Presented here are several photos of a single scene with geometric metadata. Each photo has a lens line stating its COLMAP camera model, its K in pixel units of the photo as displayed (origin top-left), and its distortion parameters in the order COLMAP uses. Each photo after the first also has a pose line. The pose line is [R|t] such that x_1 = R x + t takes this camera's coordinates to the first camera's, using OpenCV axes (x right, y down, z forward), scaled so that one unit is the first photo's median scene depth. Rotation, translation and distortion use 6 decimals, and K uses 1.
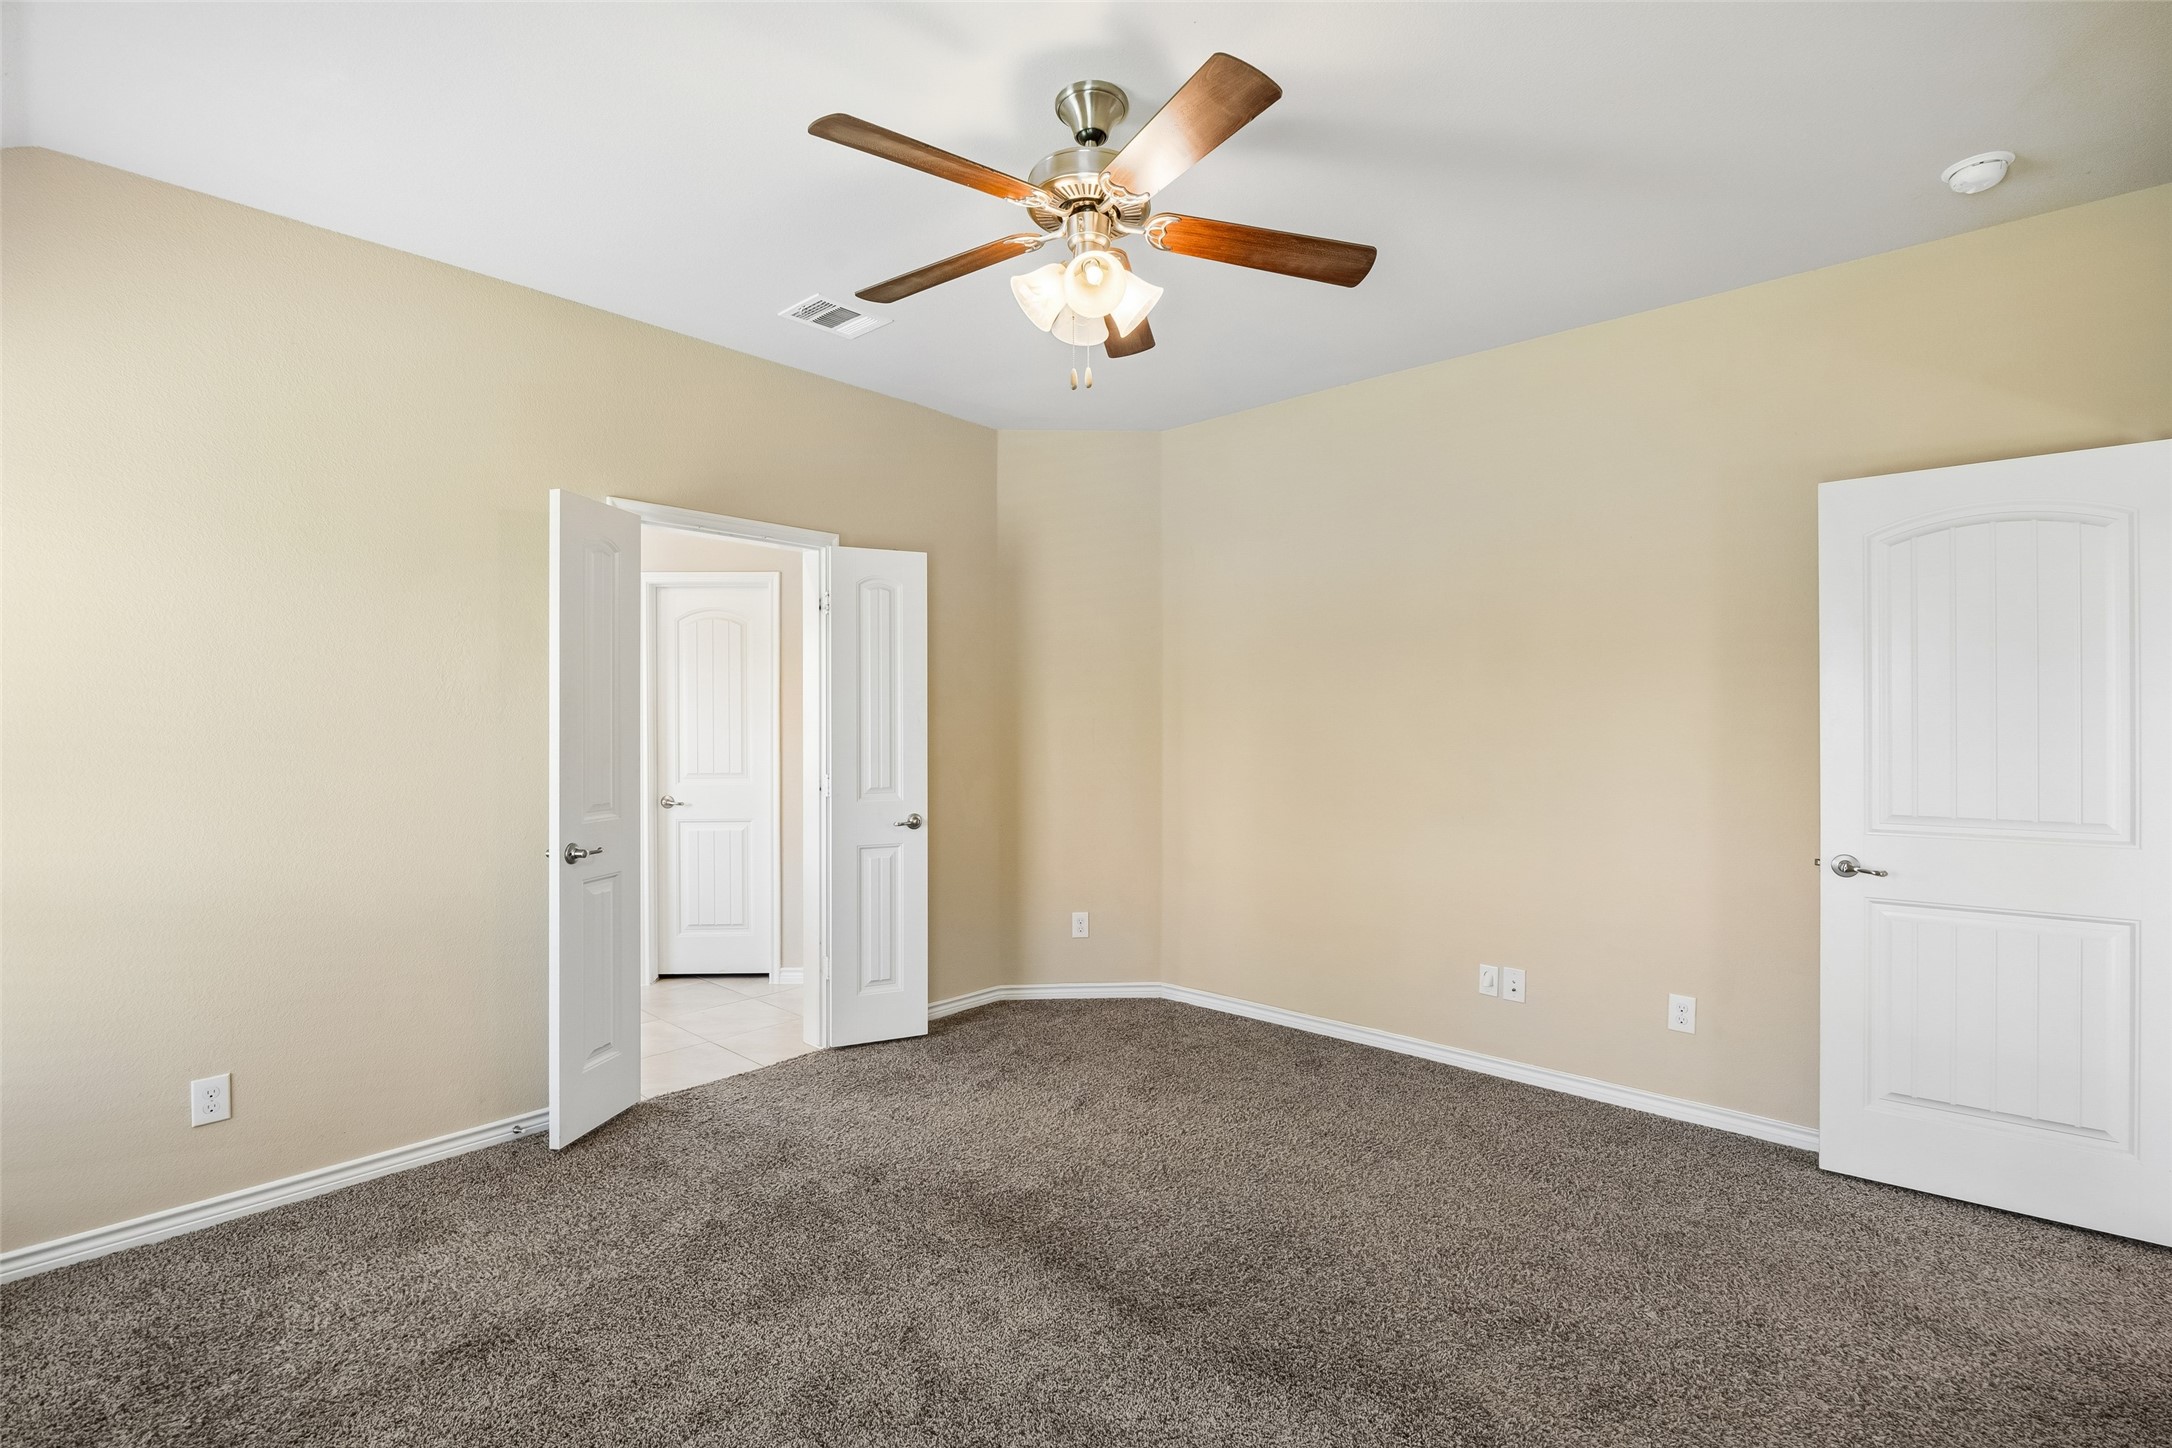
lens RADIAL K [[977.9, 0, 1083.4], [0, 977.9, 722.6], [0, 0, 1]] dist [-0.009752, 0.001418]
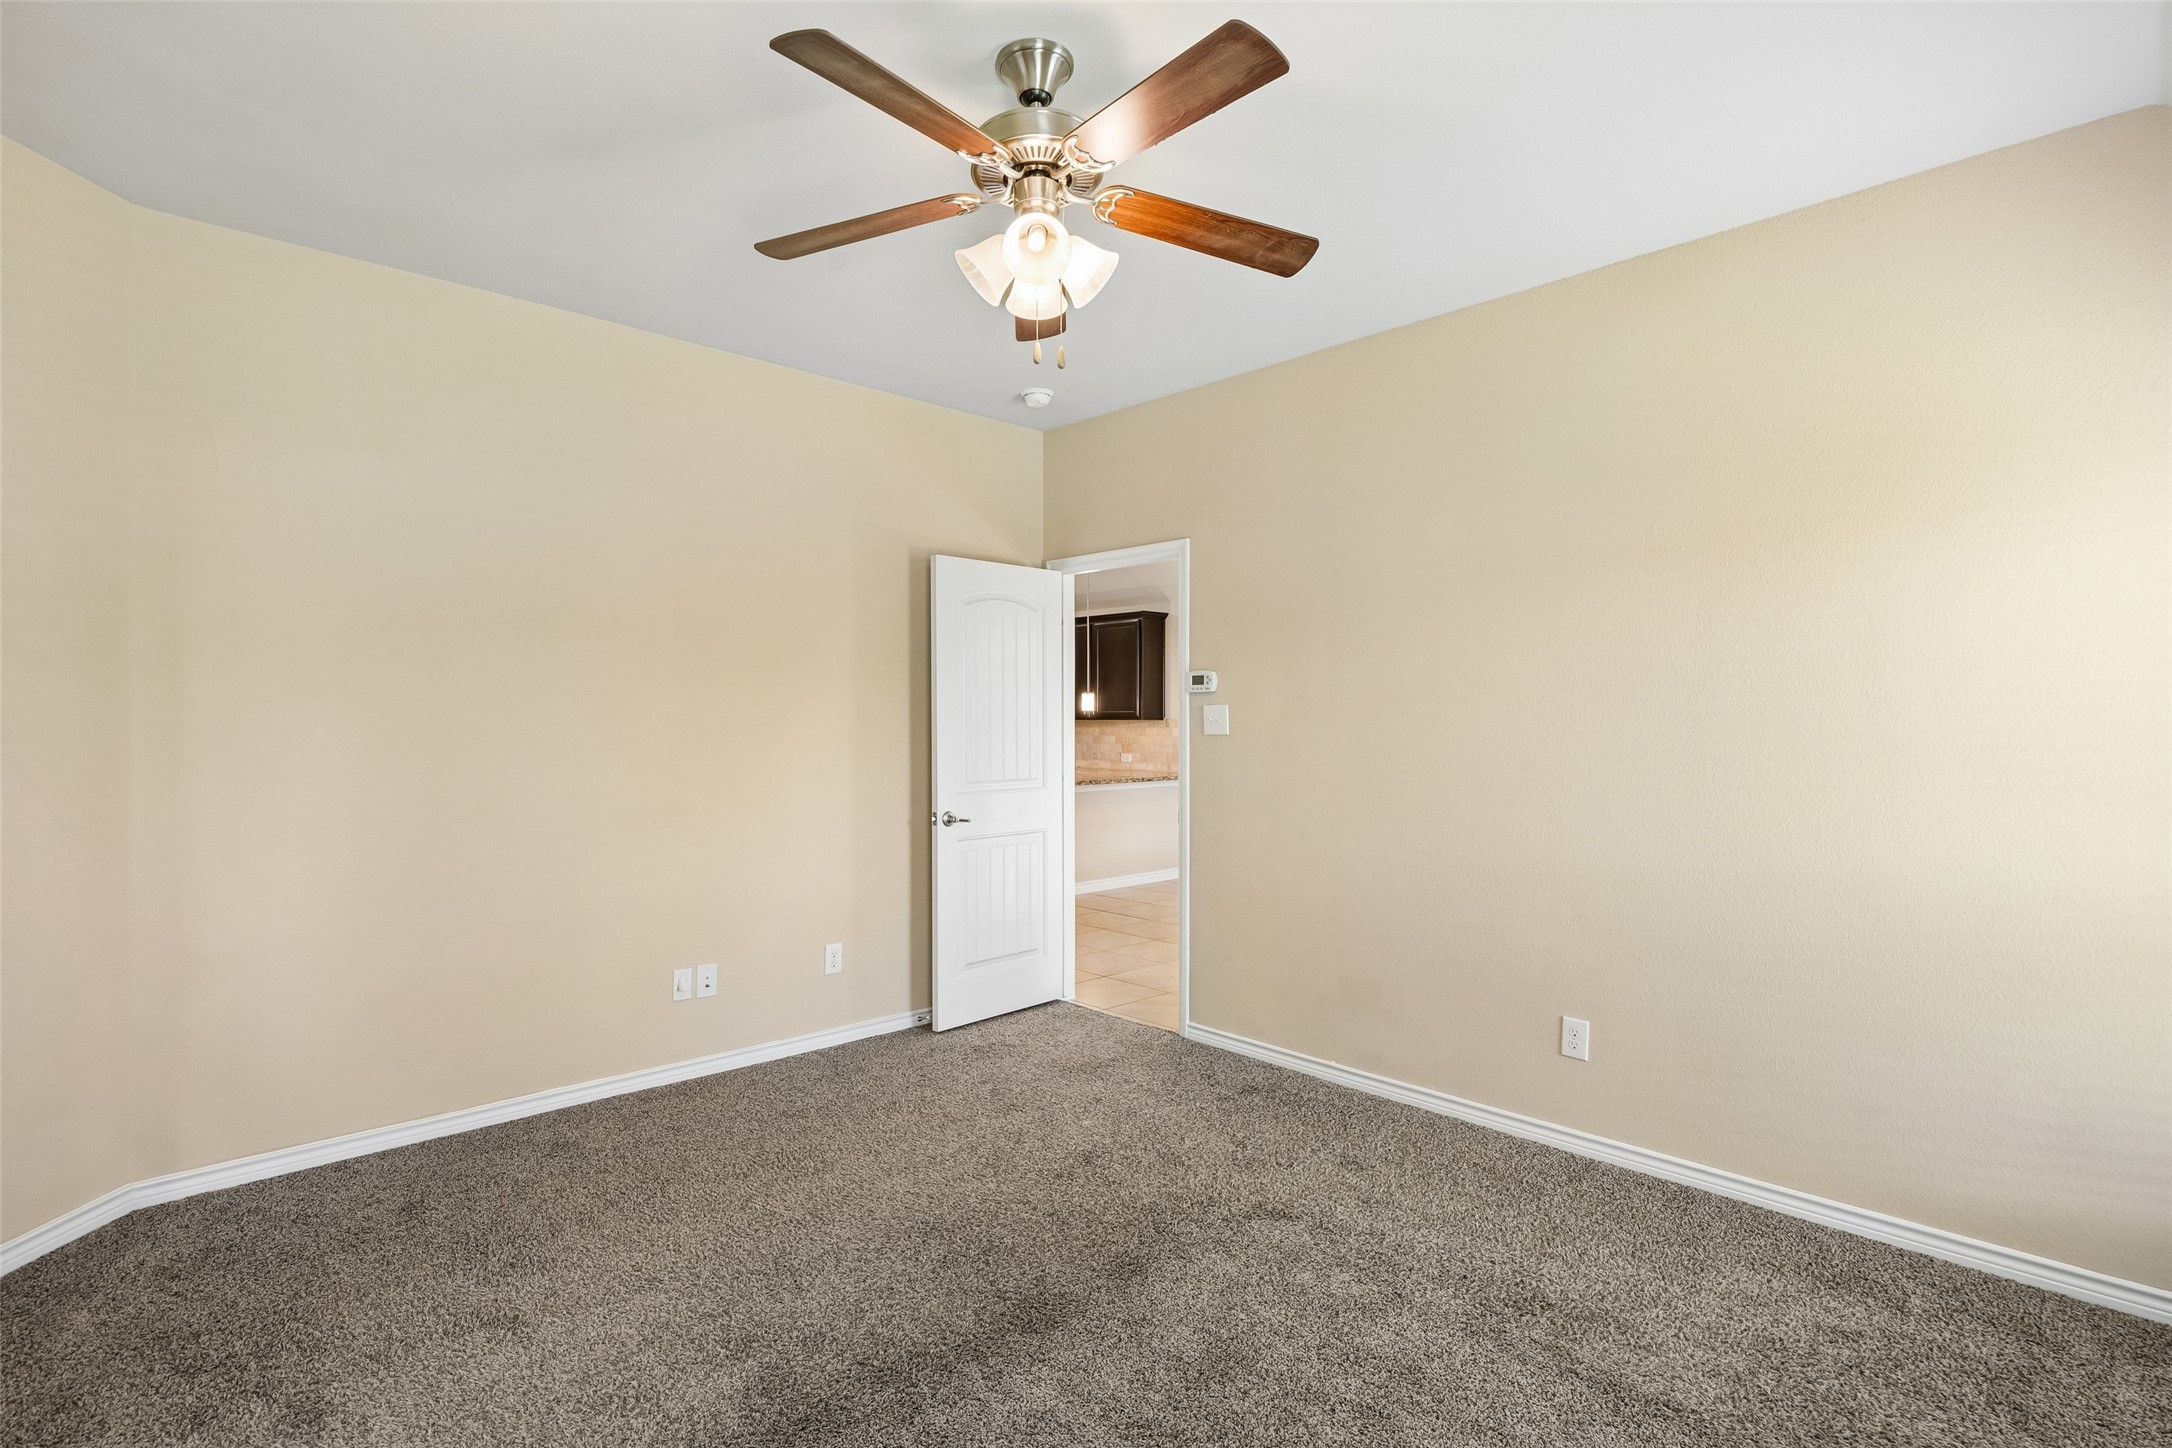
lens RADIAL K [[971.6, 0, 1084.2], [0, 971.6, 722.1], [0, 0, 1]] dist [-0.003923, -0.000501]
pose [[0.142589, -0.003848, 0.989775, -0.533355], [0.010101, 0.999946, 0.002432, -0.000007], [-0.989730, 0.009650, 0.142620, 0.488390]]
